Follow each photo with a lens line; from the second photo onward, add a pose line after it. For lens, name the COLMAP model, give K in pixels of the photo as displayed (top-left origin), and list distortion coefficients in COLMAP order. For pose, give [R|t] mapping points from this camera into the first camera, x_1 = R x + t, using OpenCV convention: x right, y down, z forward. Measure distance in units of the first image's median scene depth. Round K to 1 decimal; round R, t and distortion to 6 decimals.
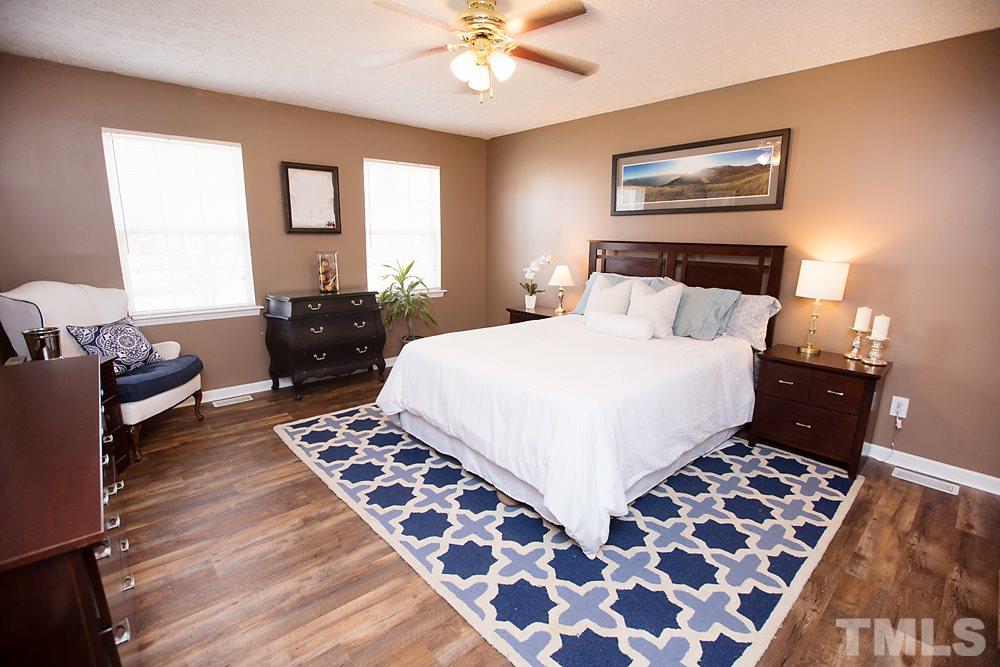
lens RADIAL K [[454.8, 0, 496.8], [0, 454.8, 333.5], [0, 0, 1]] dist [-0.066058, 0.025677]
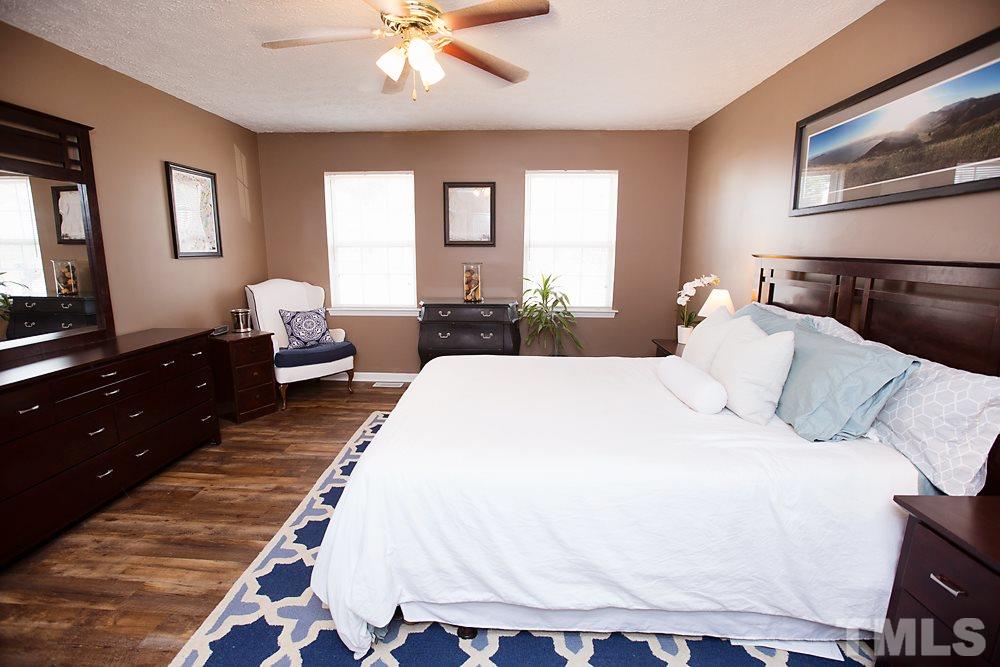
lens RADIAL K [[454.8, 0, 496.8], [0, 454.8, 333.5], [0, 0, 1]] dist [-0.066058, 0.025677]
pose [[0.725546, 0.119014, -0.677804, 0.481775], [-0.138655, 0.990015, 0.025412, -0.063678], [0.674060, 0.075543, 0.734803, 0.317031]]
